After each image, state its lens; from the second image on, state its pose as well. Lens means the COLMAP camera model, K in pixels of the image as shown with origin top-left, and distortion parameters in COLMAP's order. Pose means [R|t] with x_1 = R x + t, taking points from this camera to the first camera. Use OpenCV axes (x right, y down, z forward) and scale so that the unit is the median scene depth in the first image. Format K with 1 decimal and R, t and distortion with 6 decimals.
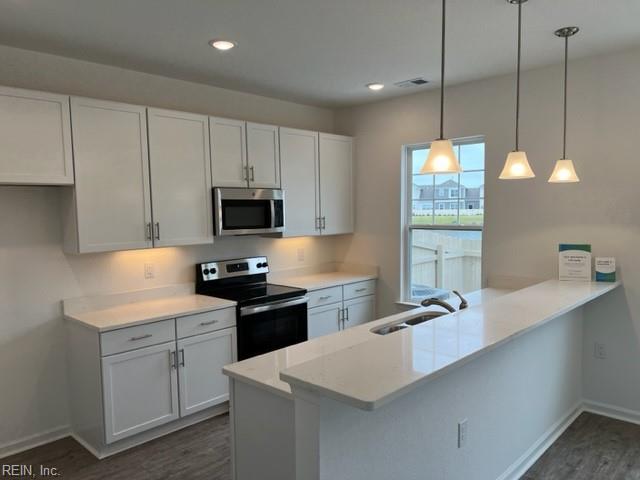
lens RADIAL K [[483.3, 0, 322.4], [0, 483.3, 244.9], [0, 0, 1]] dist [0.031418, -0.033482]
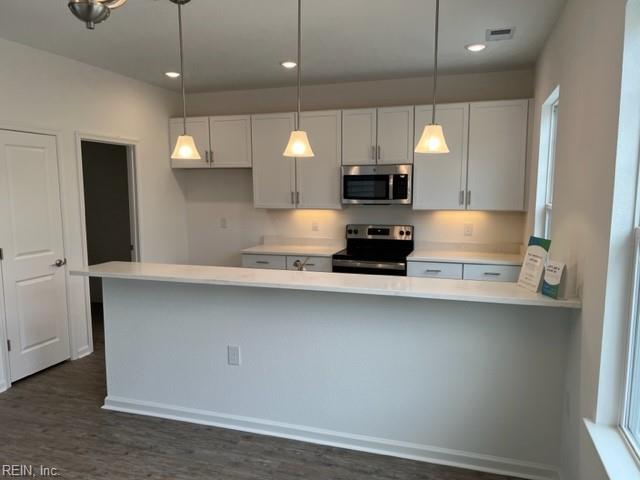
lens RADIAL K [[483.3, 0, 317.1], [0, 483.3, 245.3], [0, 0, 1]] dist [0.031418, -0.033482]
pose [[0.435560, 0.125346, -0.891390, 0.929899], [-0.074018, 0.991891, 0.103311, -0.036310], [0.897112, 0.020981, 0.441306, 0.379563]]
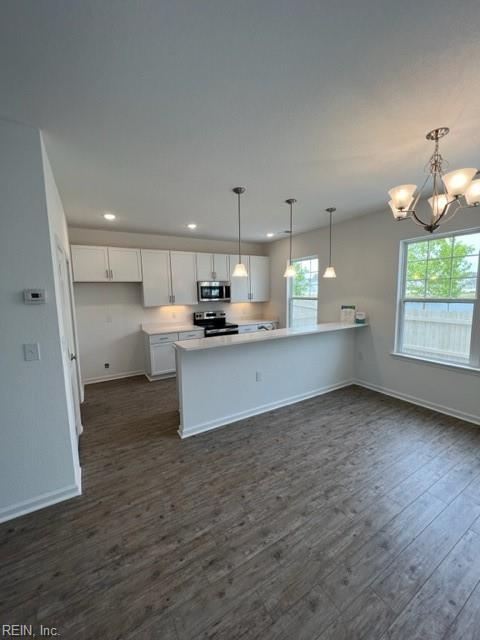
lens RADIAL K [[256.7, 0, 239.5], [0, 256.7, 321.0], [0, 0, 1]] dist [0.002562, 0.000219]
pose [[0.963699, 0.027181, -0.265604, 0.333393], [-0.015997, 0.998895, 0.044183, 0.021107], [0.266512, -0.038330, 0.963069, -0.208686]]
